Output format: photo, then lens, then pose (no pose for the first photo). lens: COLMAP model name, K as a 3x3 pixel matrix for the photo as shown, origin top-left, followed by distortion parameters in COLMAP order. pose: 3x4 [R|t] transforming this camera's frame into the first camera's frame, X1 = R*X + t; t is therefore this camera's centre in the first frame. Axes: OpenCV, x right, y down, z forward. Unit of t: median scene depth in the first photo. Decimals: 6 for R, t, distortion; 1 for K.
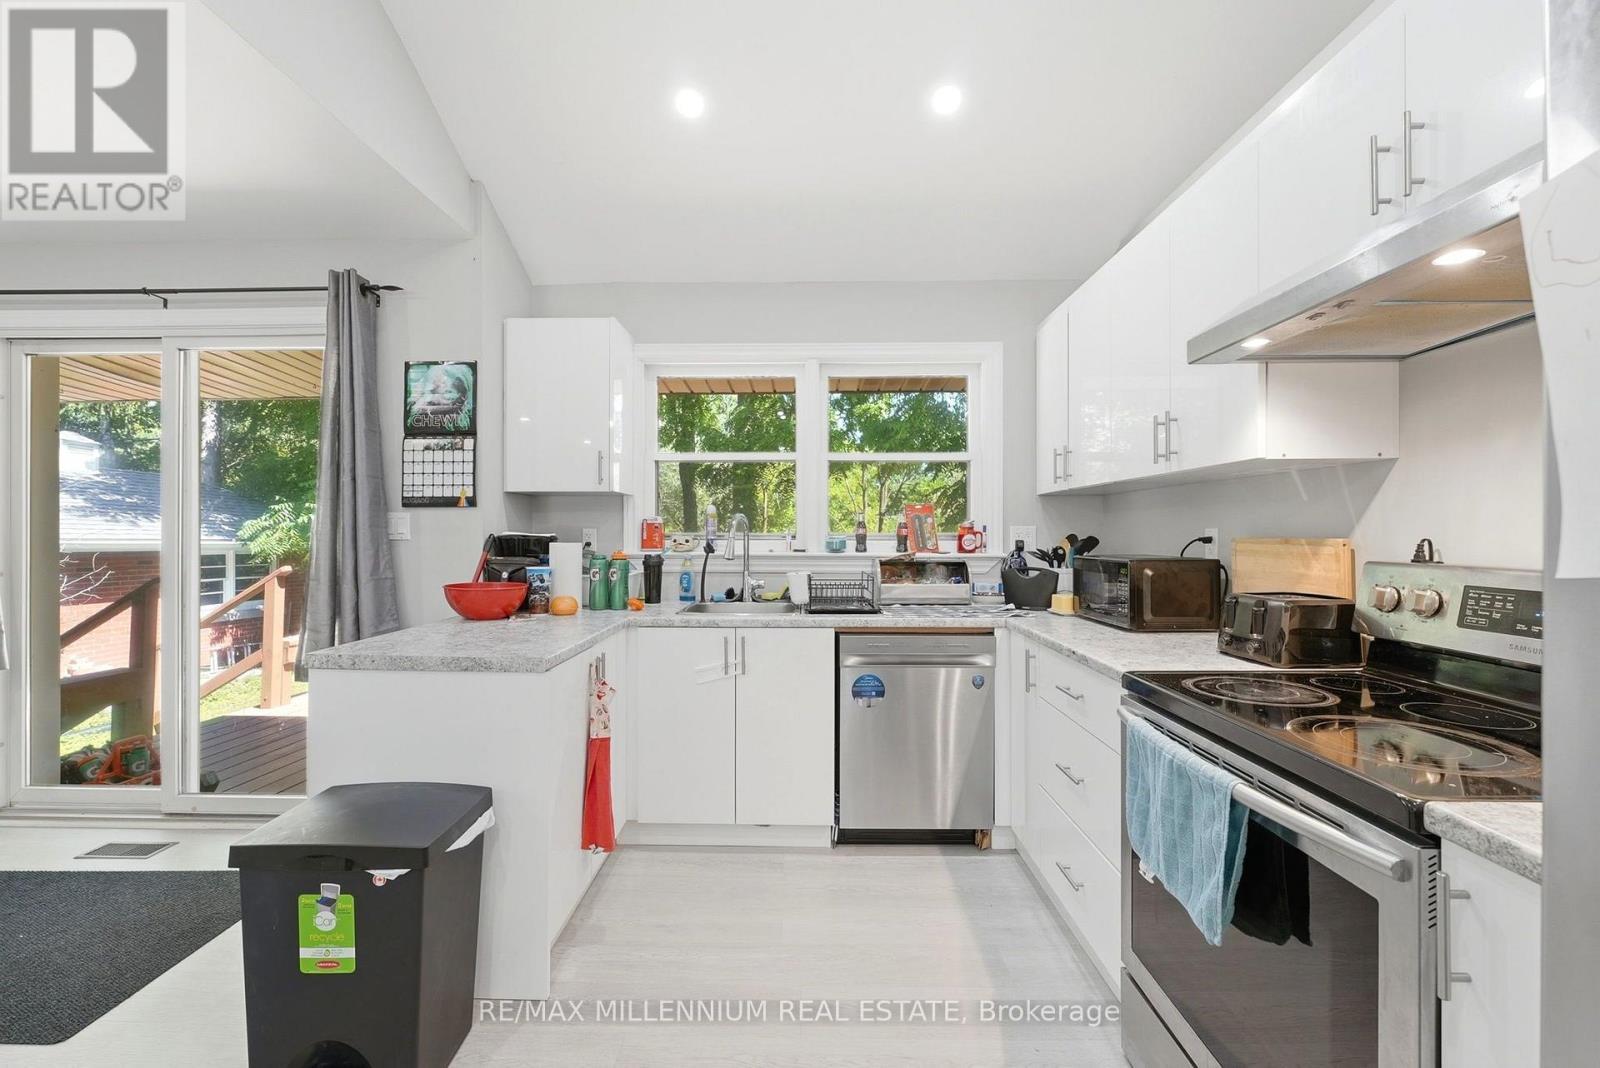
lens RADIAL K [[654.8, 0, 791.6], [0, 654.8, 529.6], [0, 0, 1]] dist [-0.001501, -0.000234]
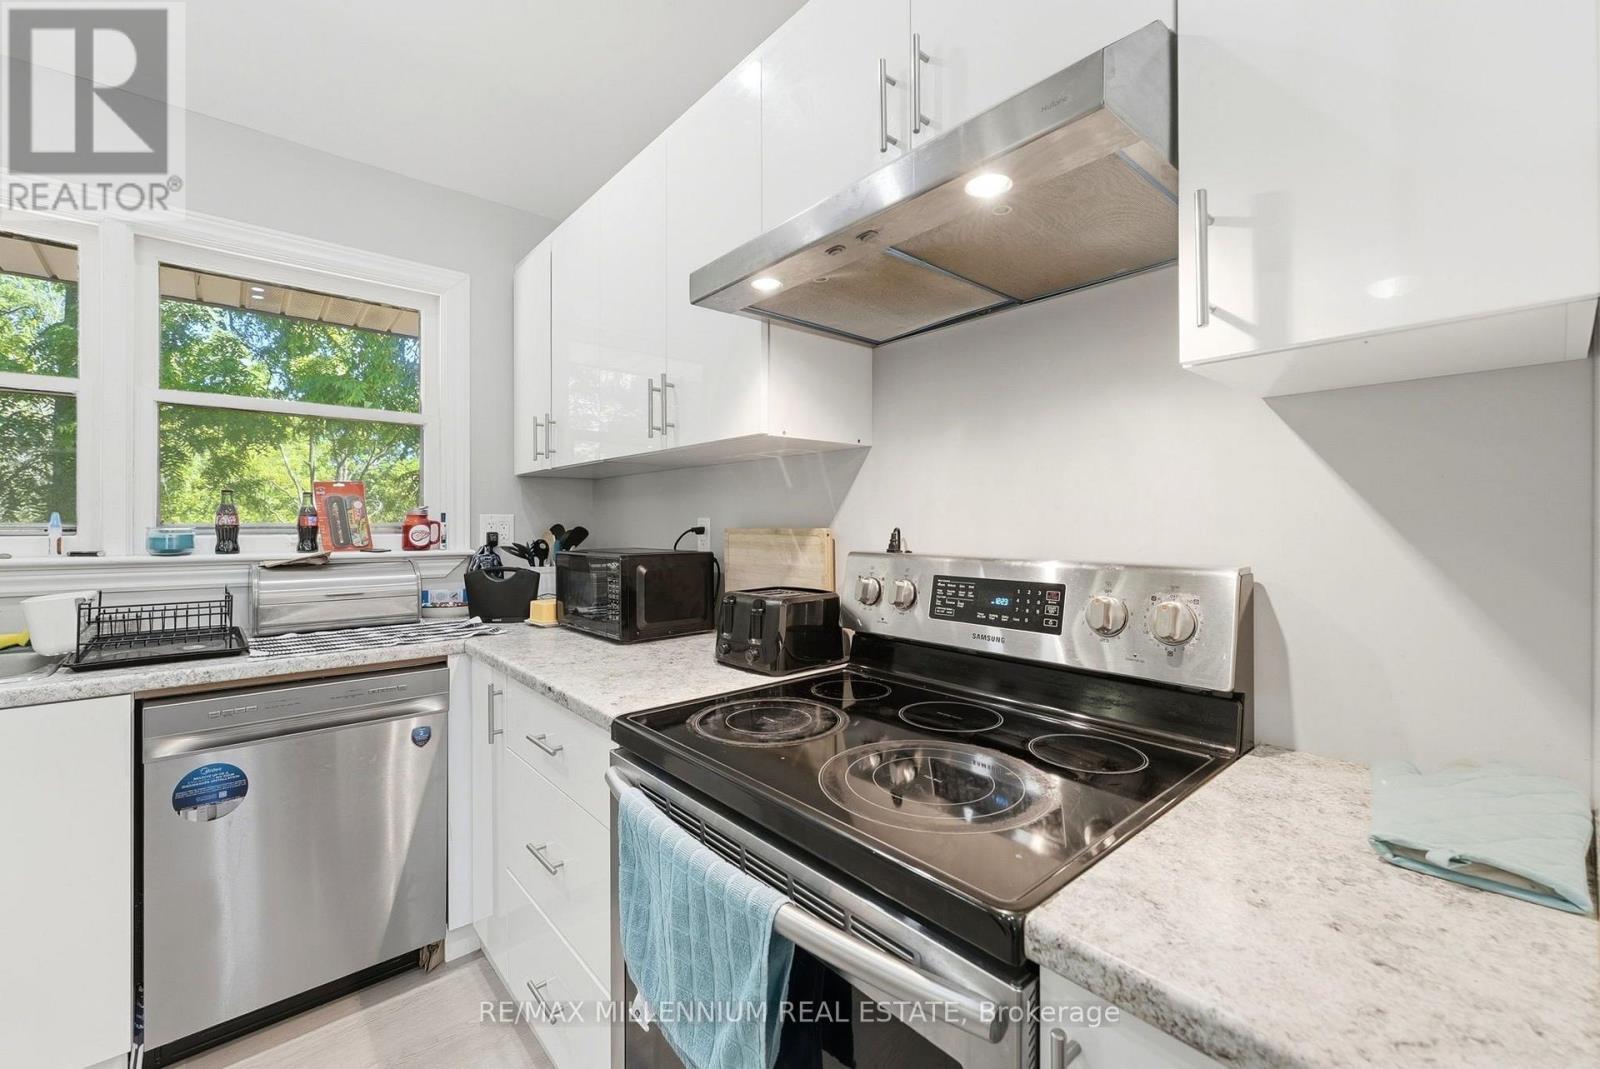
lens RADIAL K [[654.8, 0, 791.6], [0, 654.8, 530.1], [0, 0, 1]] dist [-0.001501, -0.000234]
pose [[0.743642, -0.005865, 0.668552, 0.118890], [-0.003370, 0.999916, 0.012521, 0.003327], [-0.668570, -0.011564, 0.743560, 0.231896]]
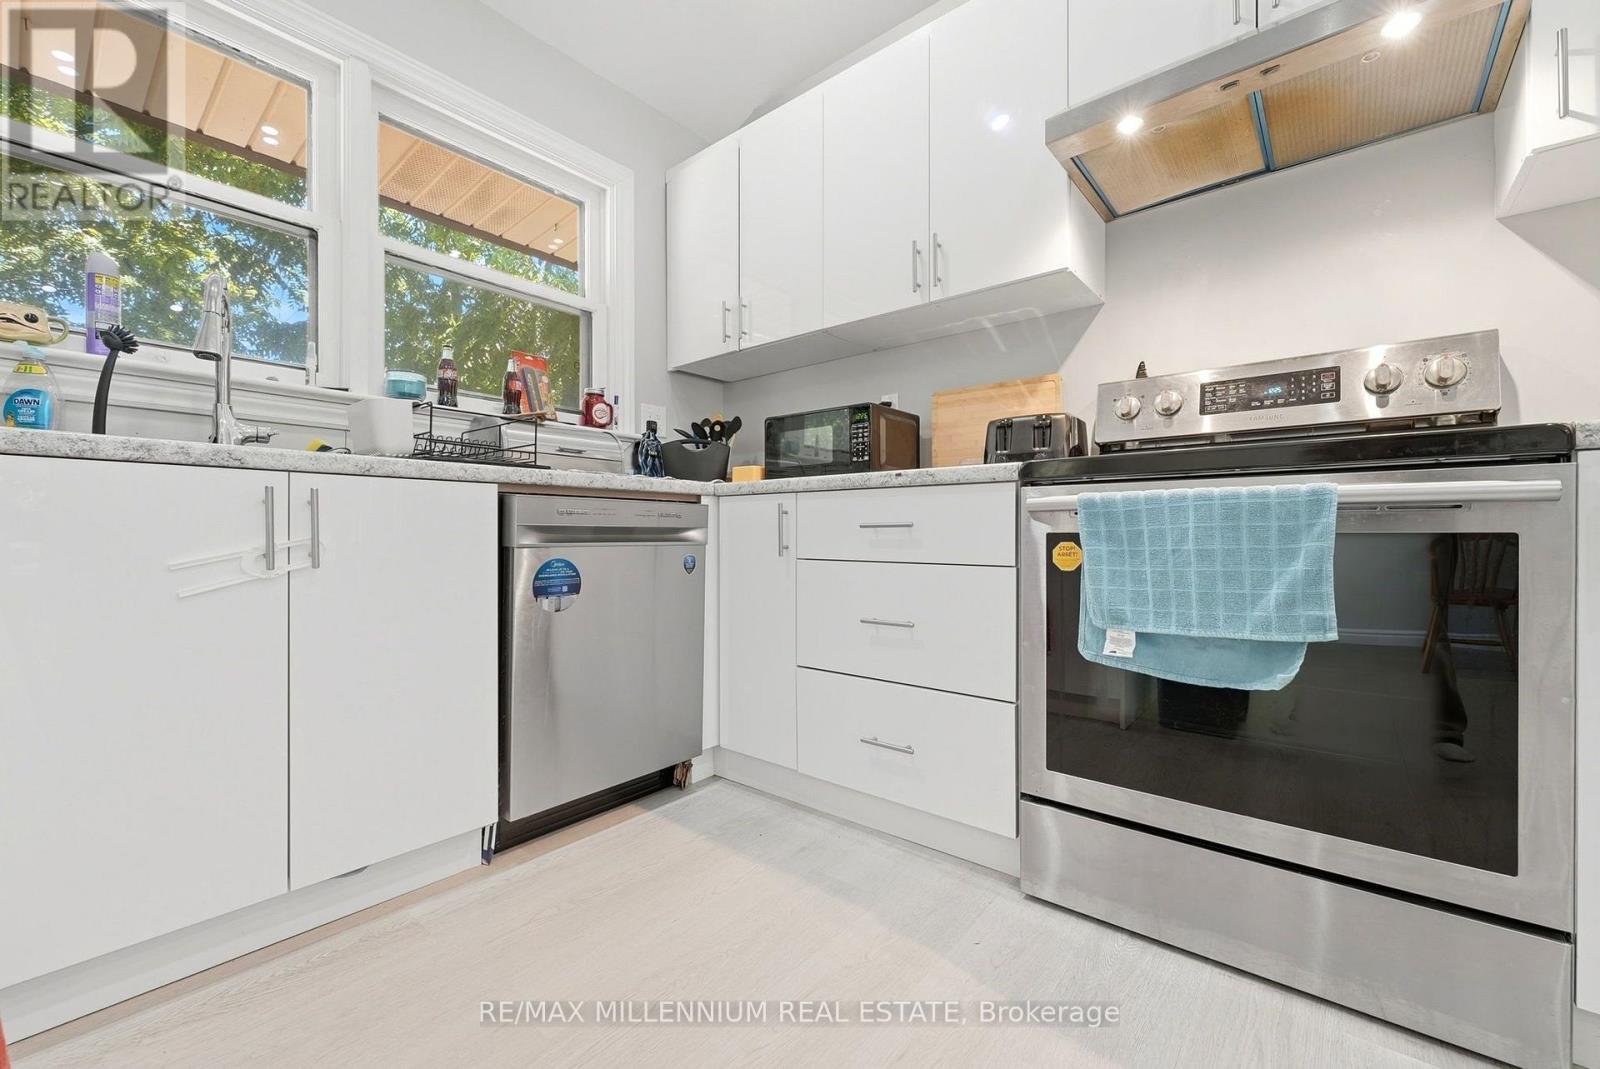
lens RADIAL K [[654.8, 0, 791.6], [0, 654.8, 530.1], [0, 0, 1]] dist [-0.001501, -0.000234]
pose [[0.630172, 0.002333, 0.776452, -0.237309], [-0.003567, 0.999994, -0.000109, 0.202618], [-0.776447, -0.002701, 0.630177, 0.454806]]
